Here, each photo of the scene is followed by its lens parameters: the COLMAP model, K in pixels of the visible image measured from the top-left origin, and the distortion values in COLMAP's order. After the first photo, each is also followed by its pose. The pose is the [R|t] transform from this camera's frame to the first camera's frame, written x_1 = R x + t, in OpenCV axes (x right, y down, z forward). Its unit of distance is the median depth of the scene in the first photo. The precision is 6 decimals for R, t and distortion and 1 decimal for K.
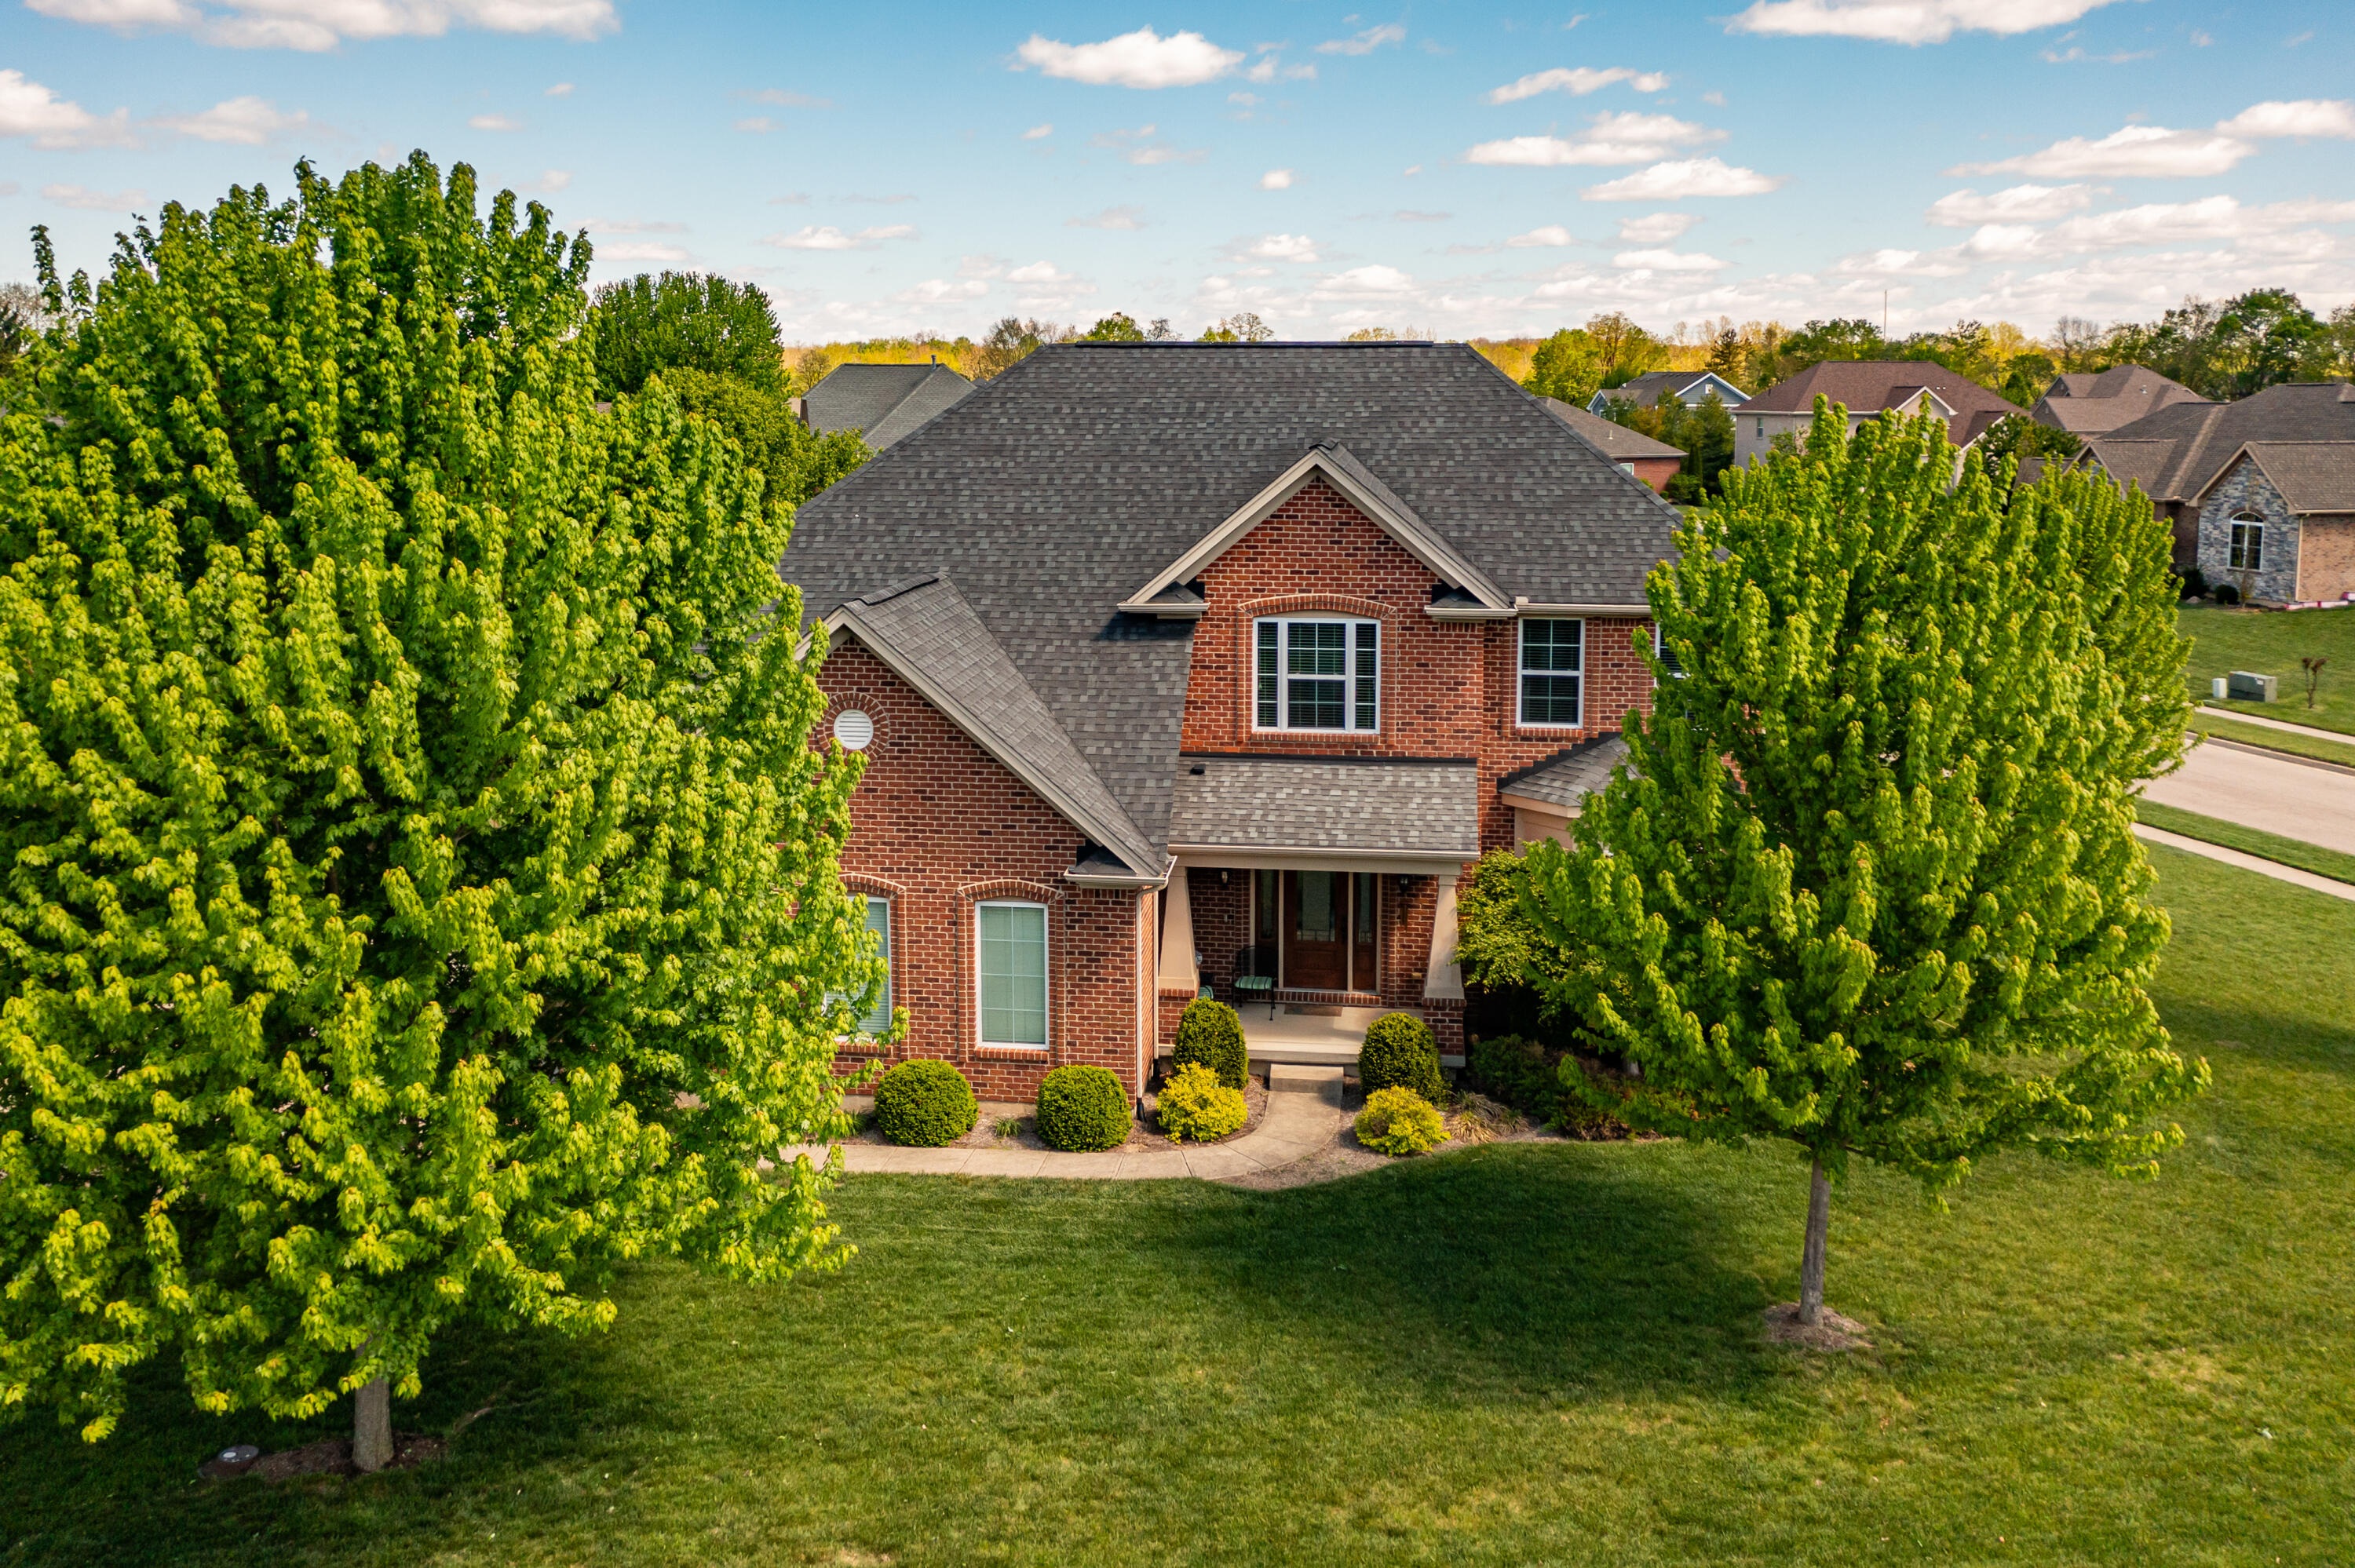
lens RADIAL K [[2102.7, 0, 1144.1], [0, 2102.7, 624.9], [0, 0, 1]] dist [0.007456, 0.012583]
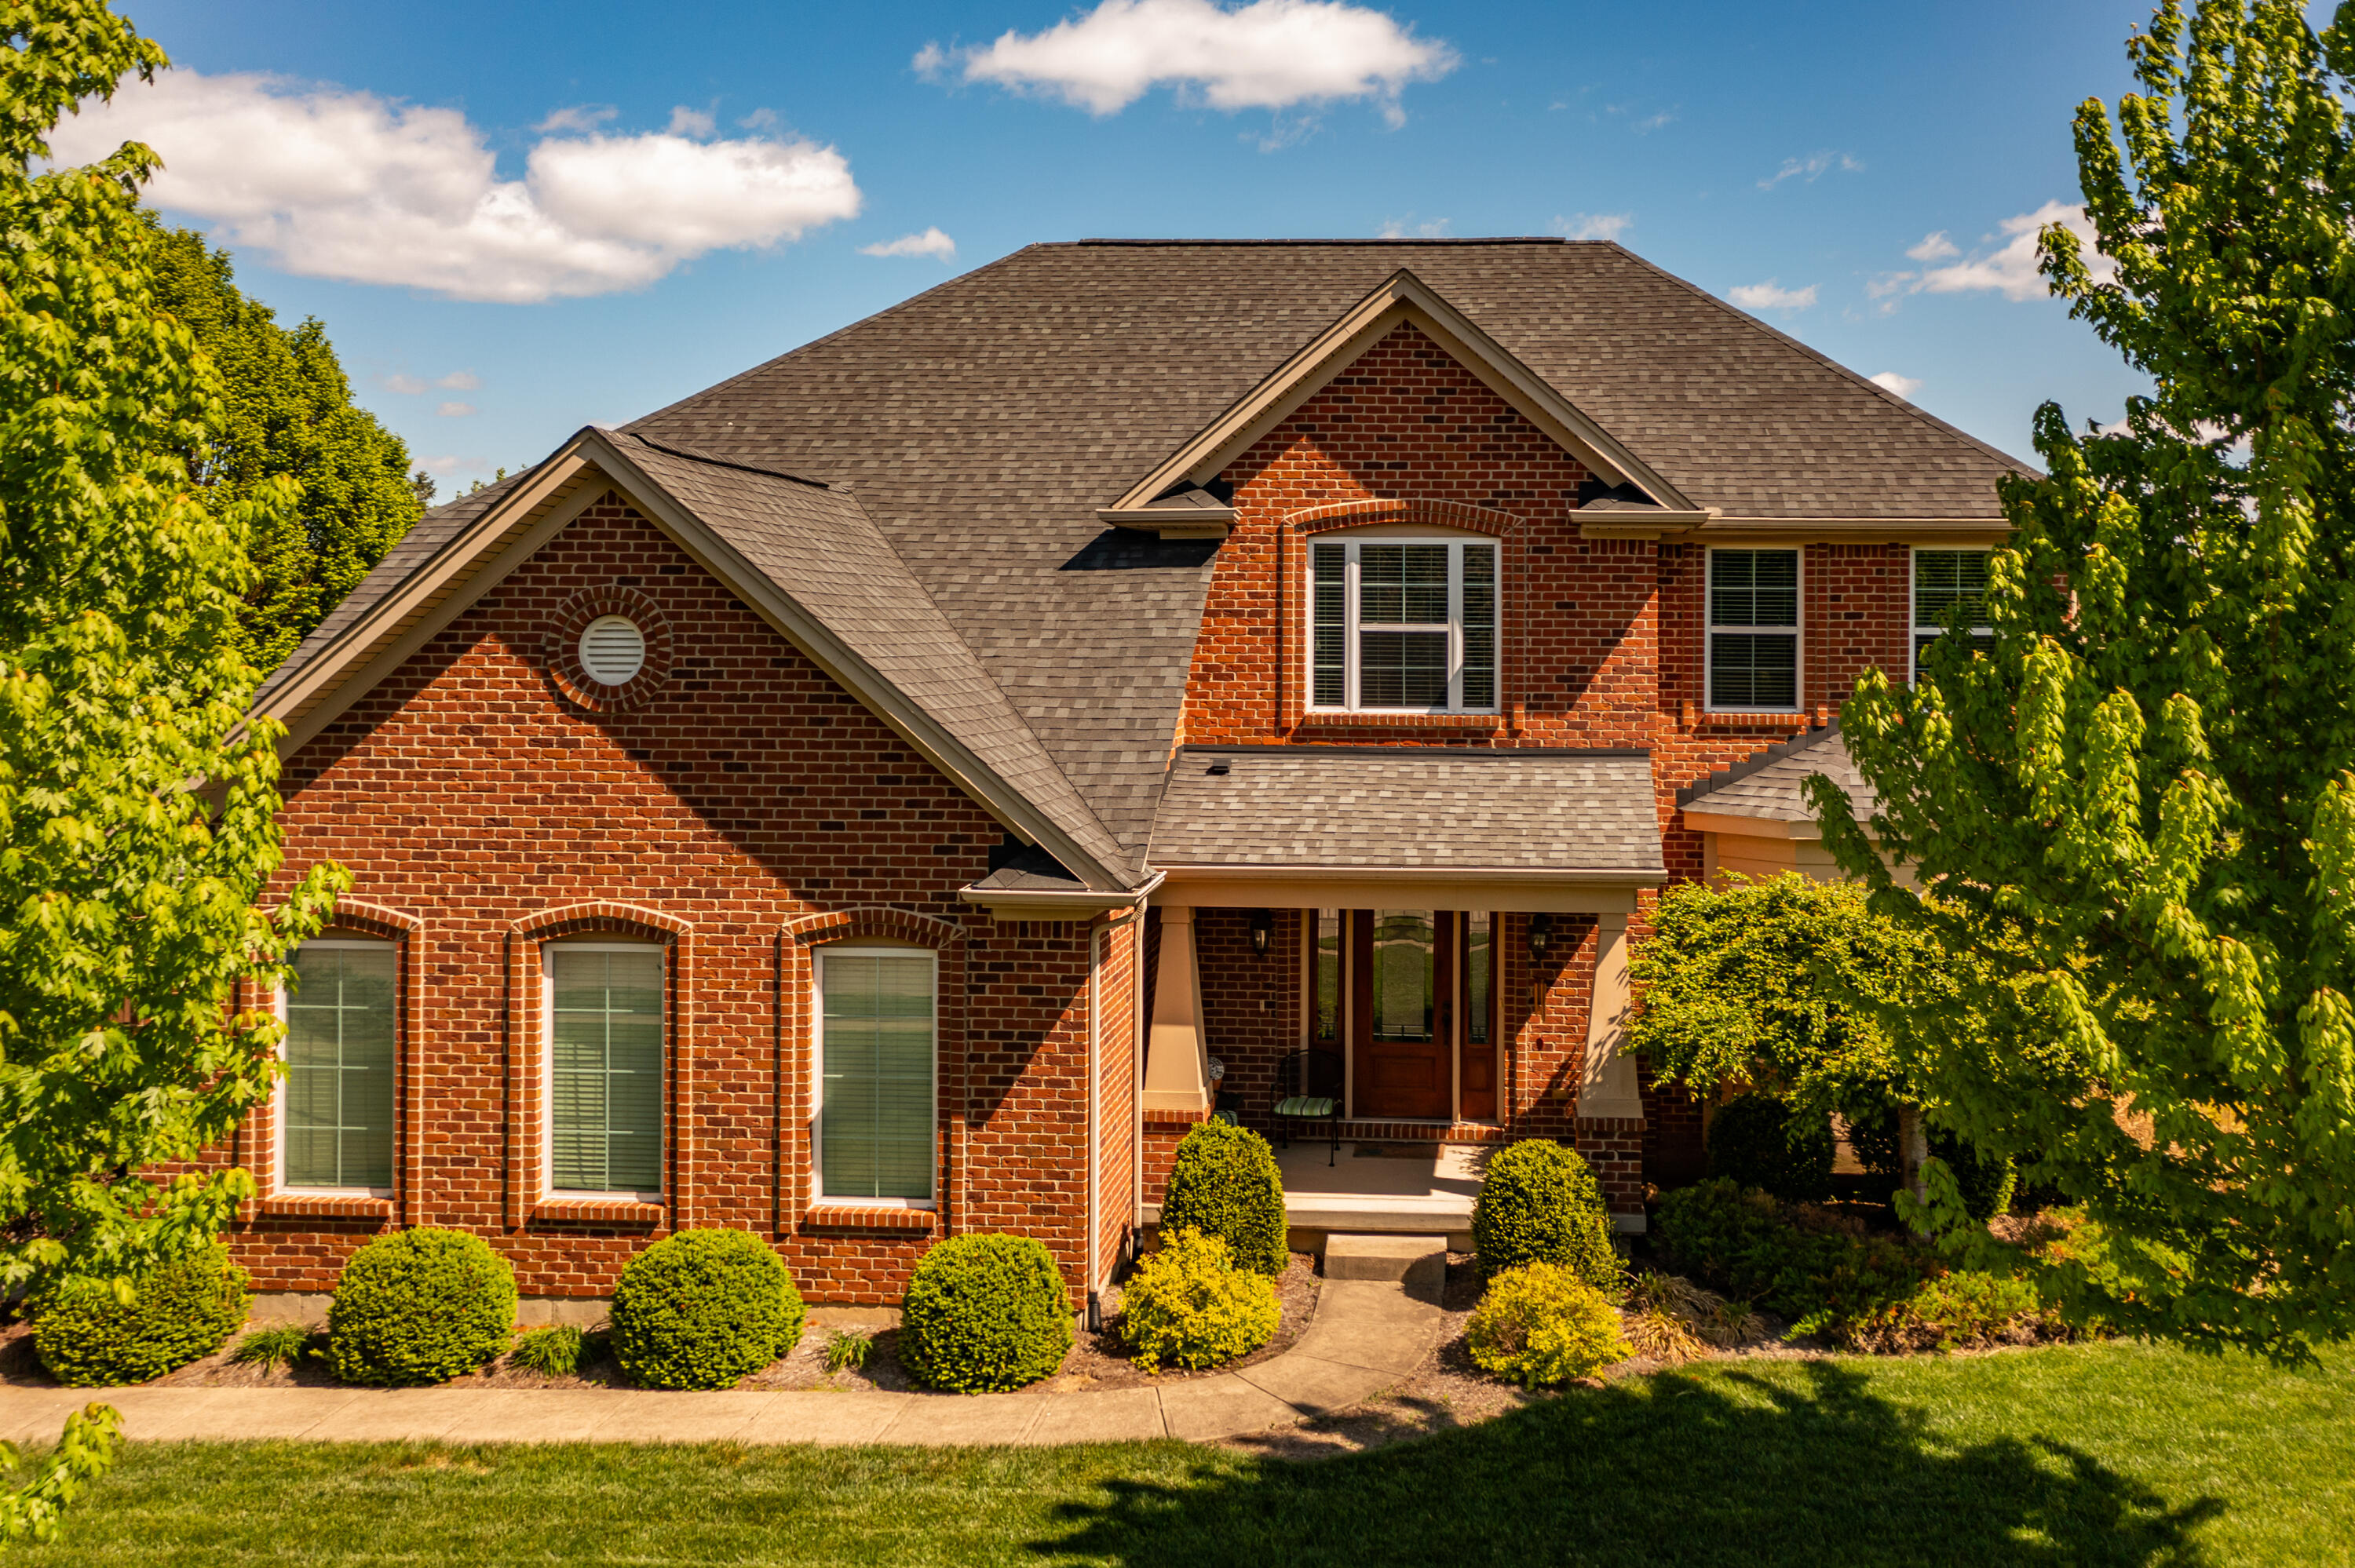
lens RADIAL K [[2026.4, 0, 1403.9], [0, 2026.4, 615.6], [0, 0, 1]] dist [0.019126, 0.004724]
pose [[0.997253, 0.008293, 0.073611, 0.040477], [0.000328, 0.993210, -0.116339, 0.107063], [-0.074076, 0.116043, 0.990478, 0.427428]]
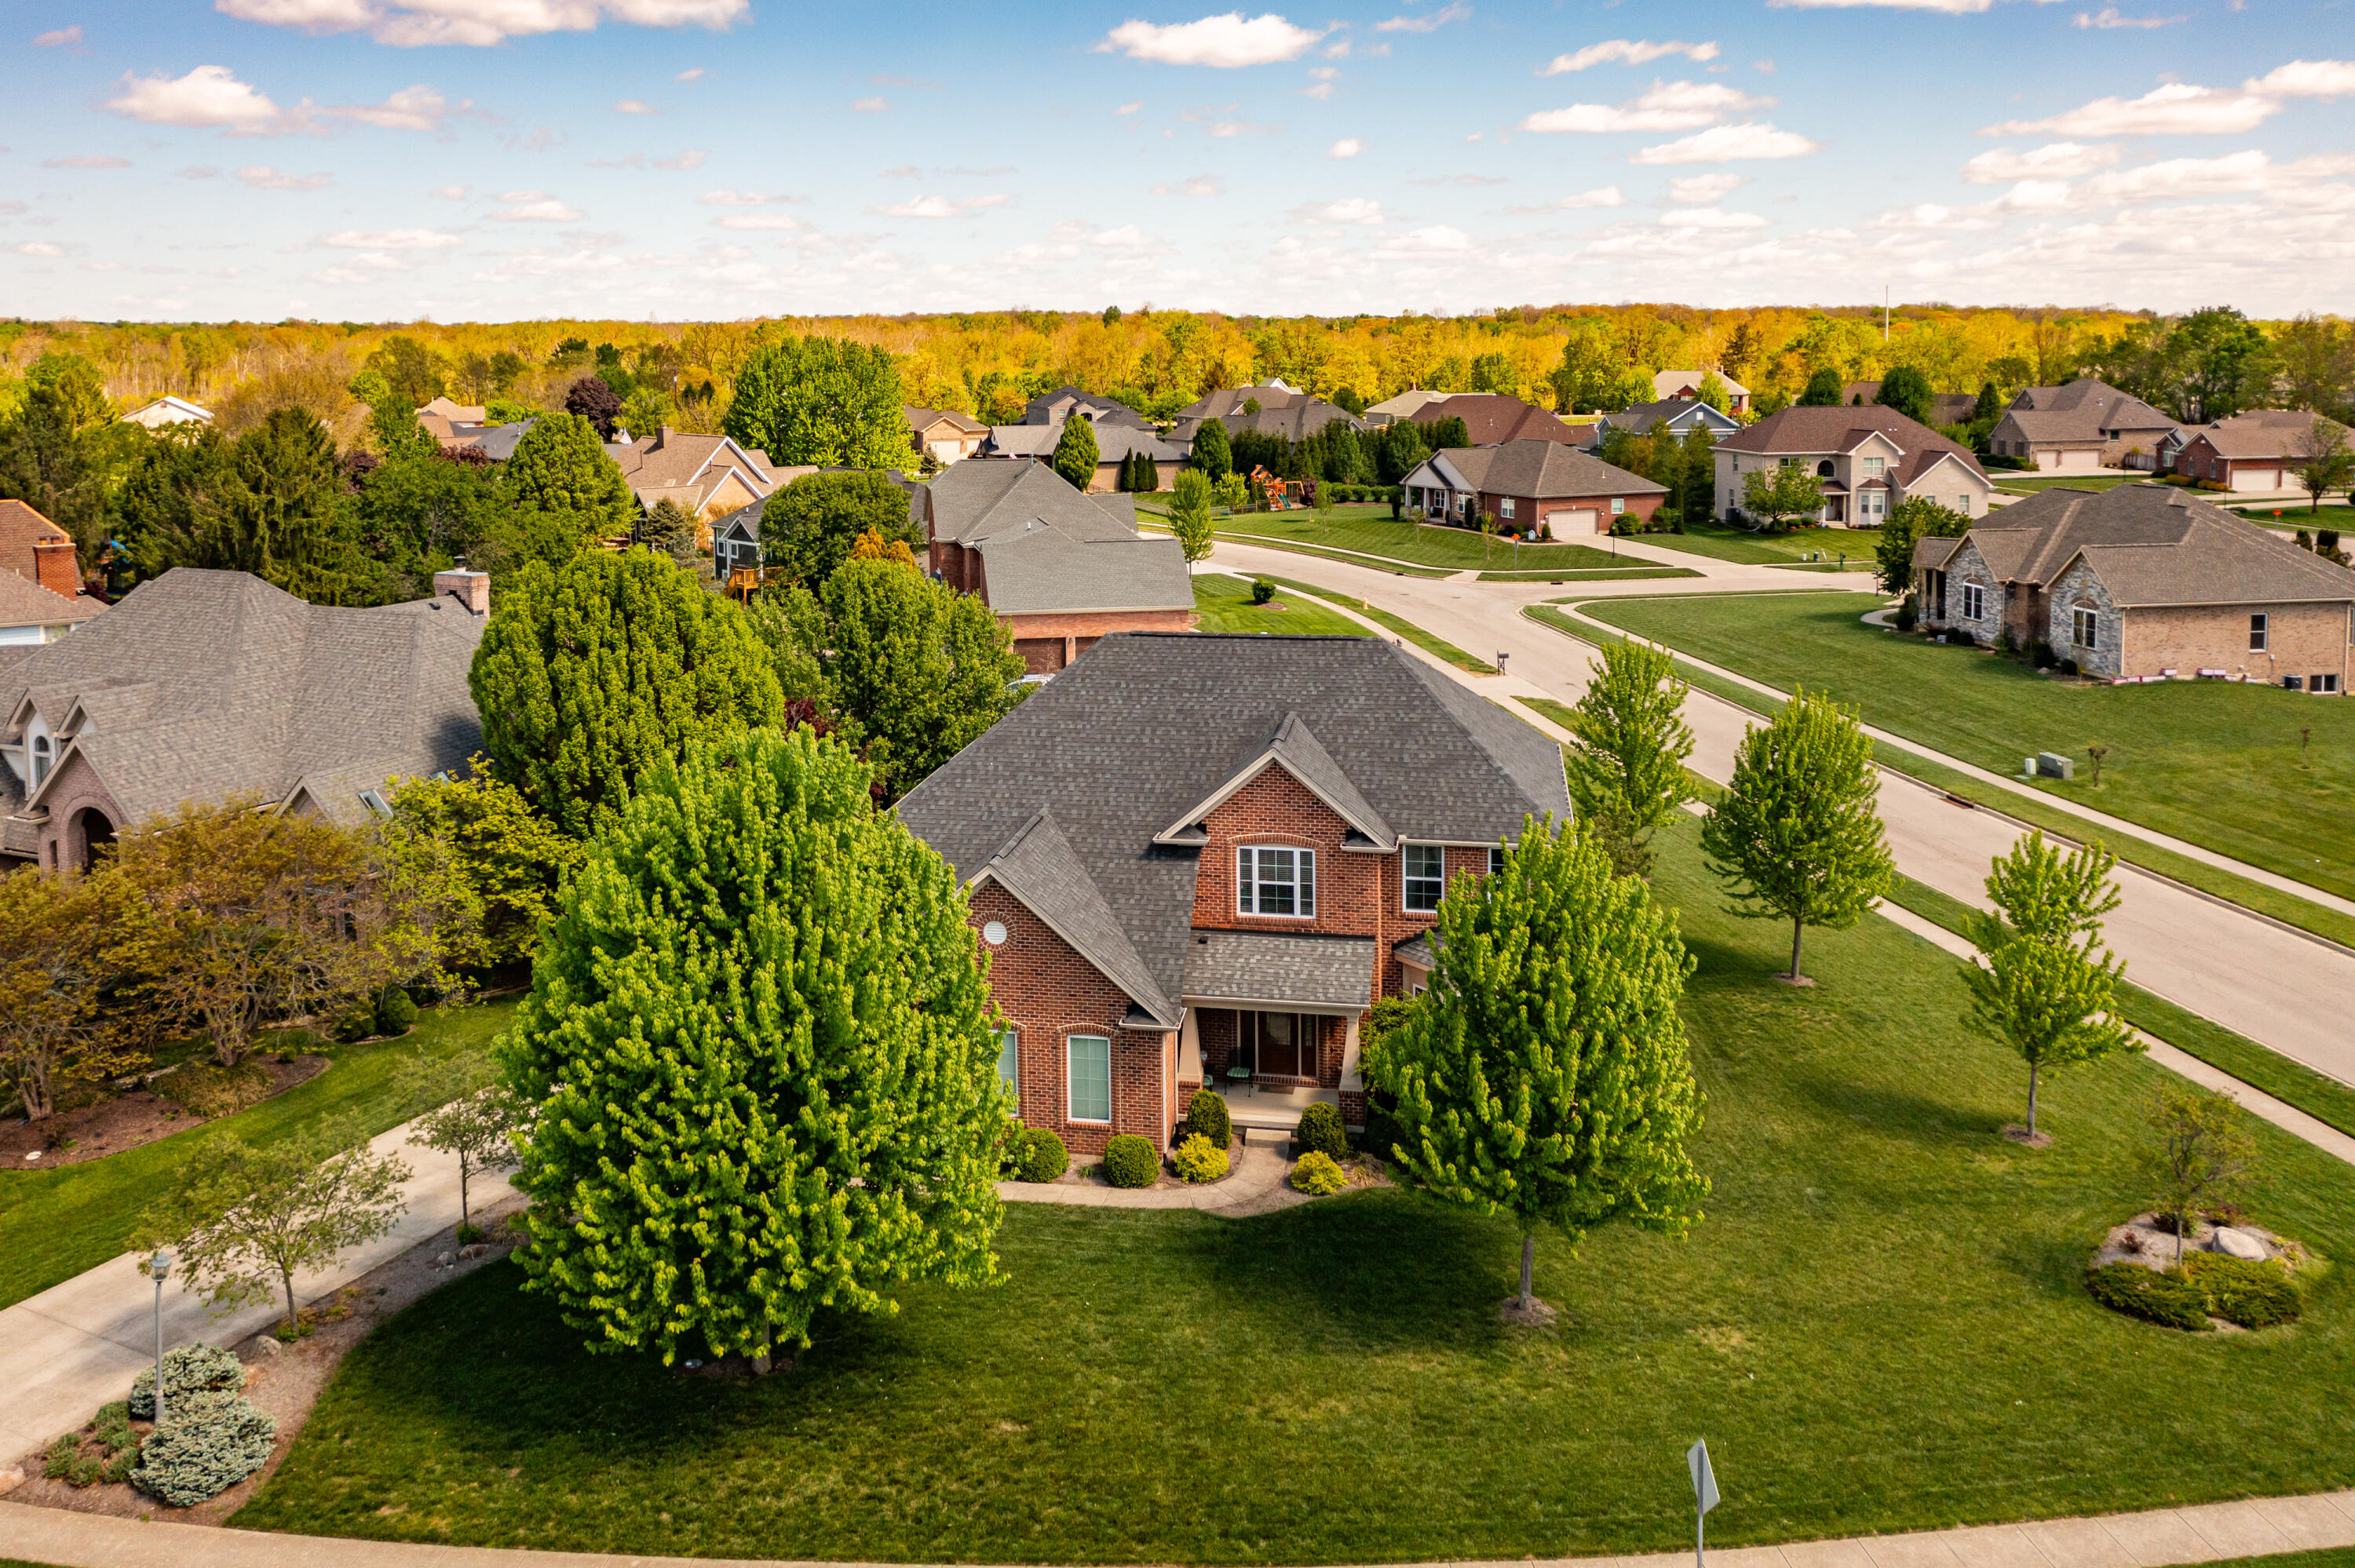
lens RADIAL K [[1860.5, 0, 1092.7], [0, 1860.5, 553.4], [0, 0, 1]] dist [0.005734, 0.011766]
pose [[0.997817, -0.006970, -0.065677, 0.041814], [0.005569, 0.999753, -0.021493, -0.225948], [0.065811, 0.021080, 0.997609, -0.505551]]
